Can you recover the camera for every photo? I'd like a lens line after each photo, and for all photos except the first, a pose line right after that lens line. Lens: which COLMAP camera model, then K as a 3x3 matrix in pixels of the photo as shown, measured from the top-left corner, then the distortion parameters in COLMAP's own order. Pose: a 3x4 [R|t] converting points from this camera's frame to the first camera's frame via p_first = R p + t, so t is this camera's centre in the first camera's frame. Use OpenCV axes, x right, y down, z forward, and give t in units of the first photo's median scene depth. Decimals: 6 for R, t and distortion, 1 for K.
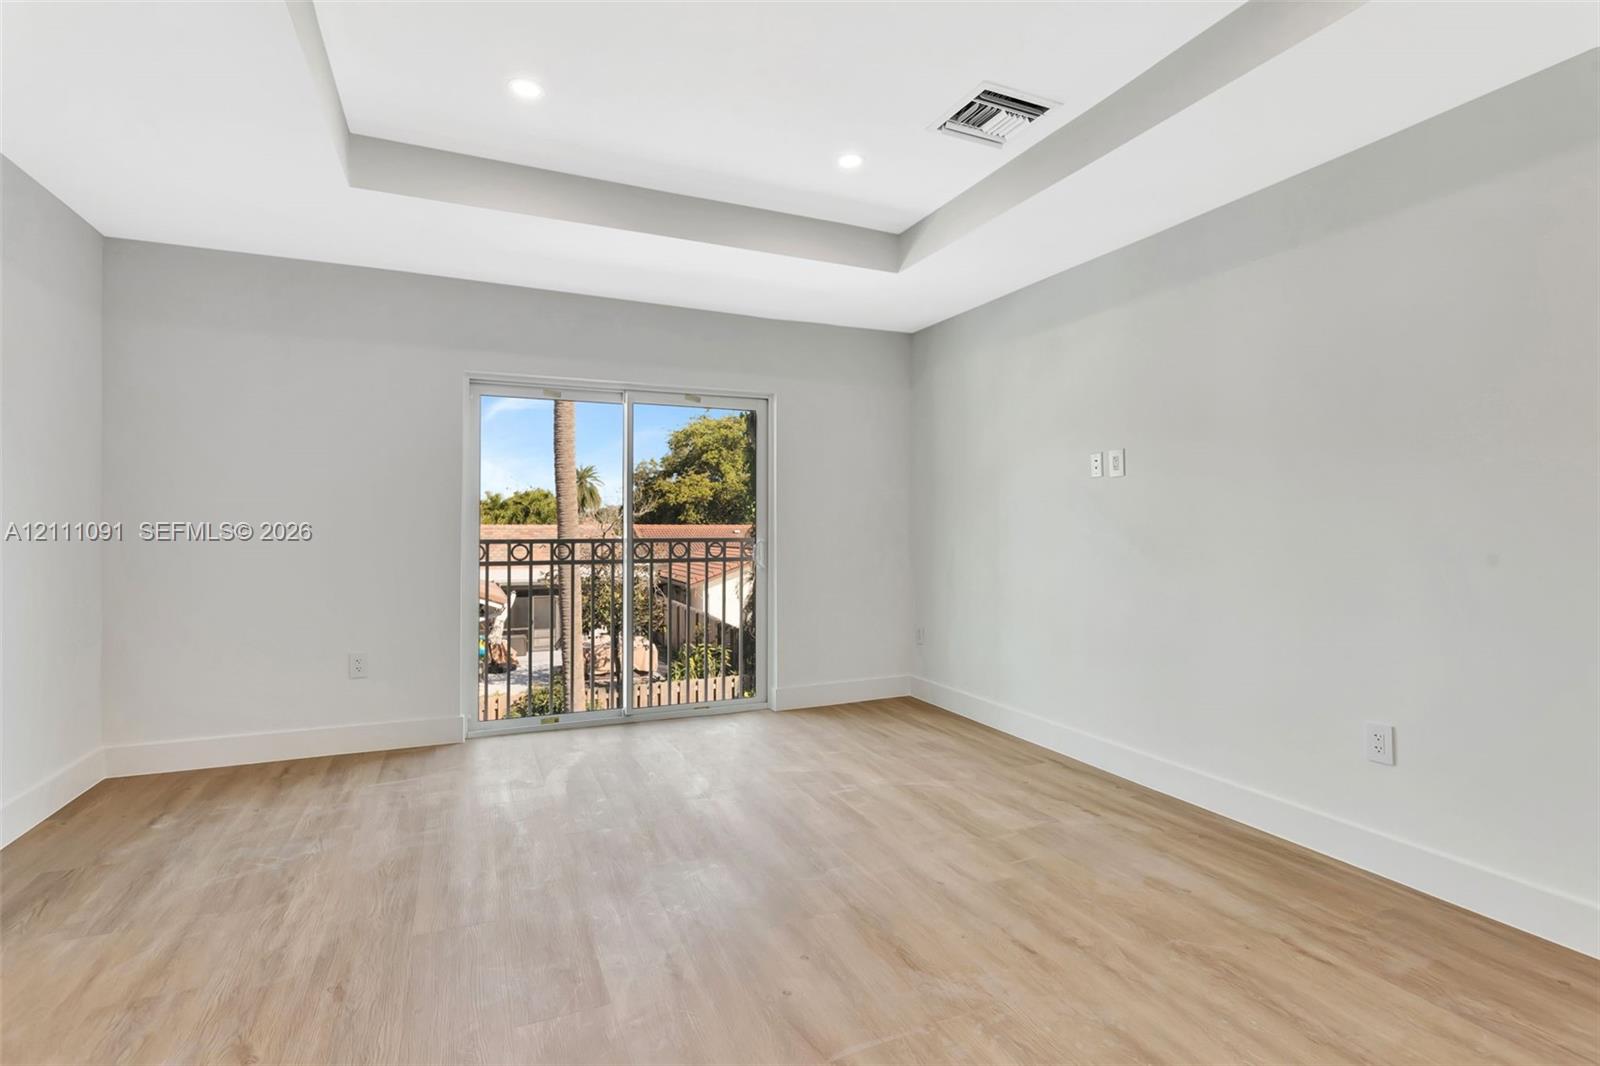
lens RADIAL K [[764.4, 0, 795.0], [0, 764.4, 529.2], [0, 0, 1]] dist [-0.000045, 0.000210]
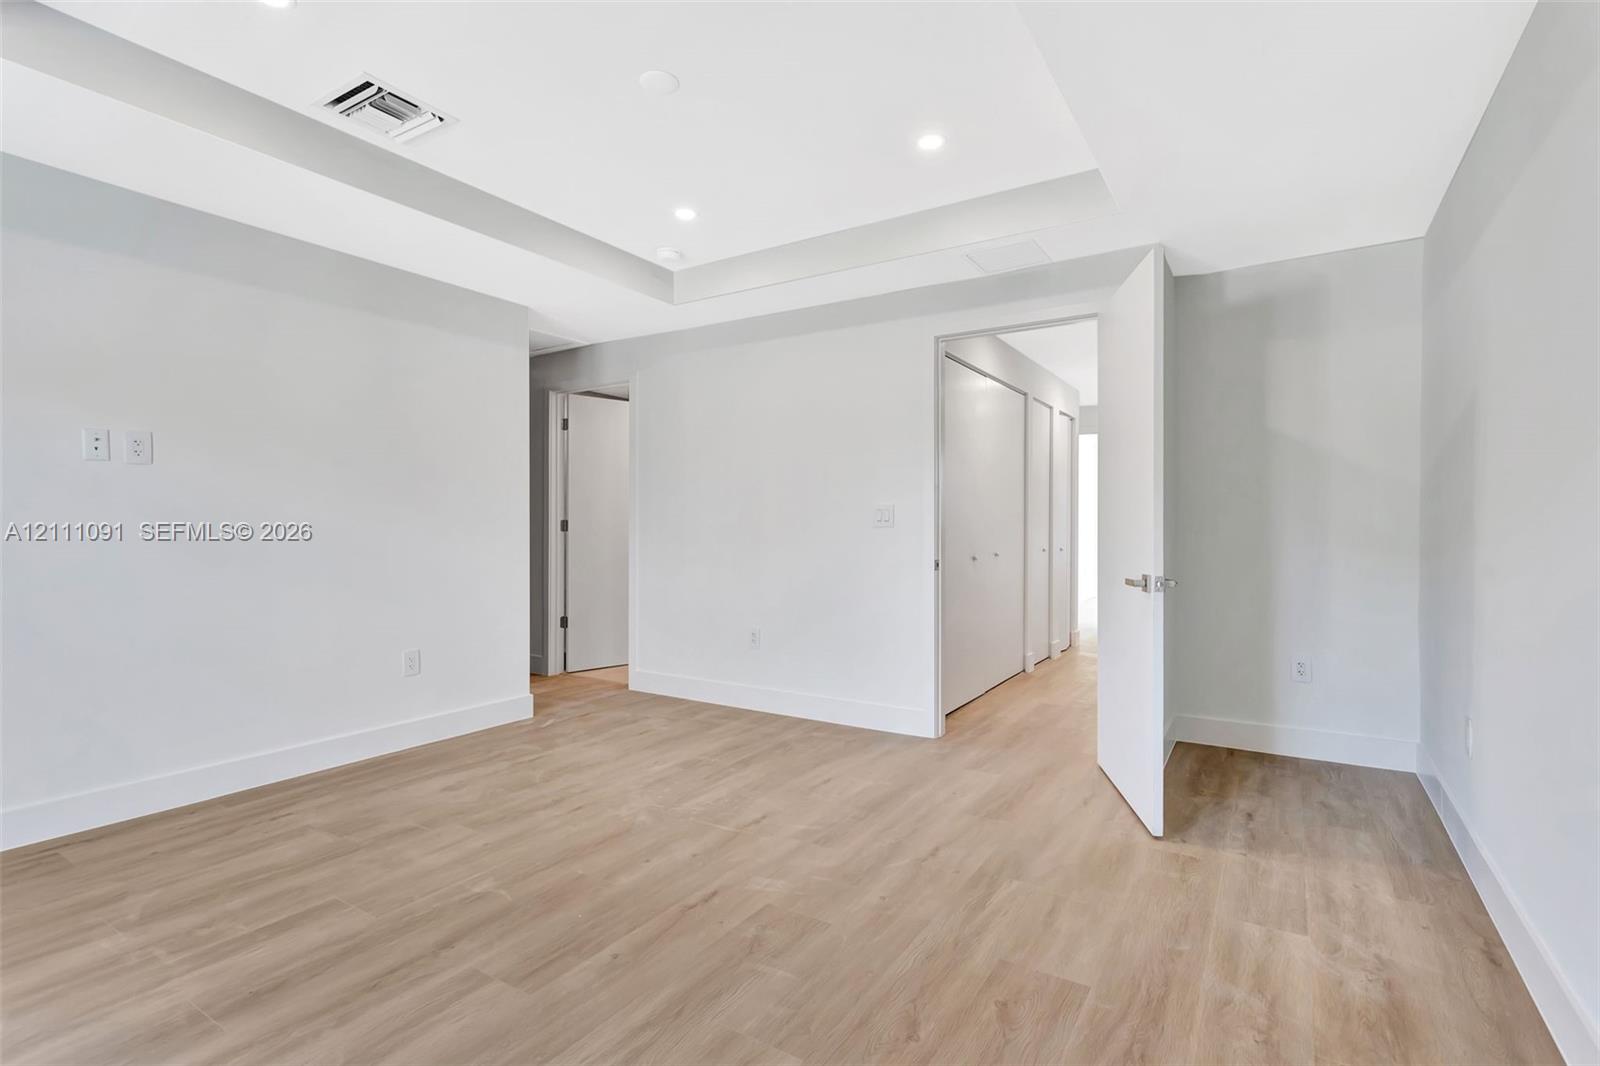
lens RADIAL K [[764.4, 0, 795.0], [0, 764.4, 529.2], [0, 0, 1]] dist [-0.000045, 0.000210]
pose [[-0.554613, -0.006058, 0.832086, -0.858183], [0.002341, 0.999958, 0.008840, -0.002140], [-0.832105, 0.006851, -0.554576, 1.088673]]
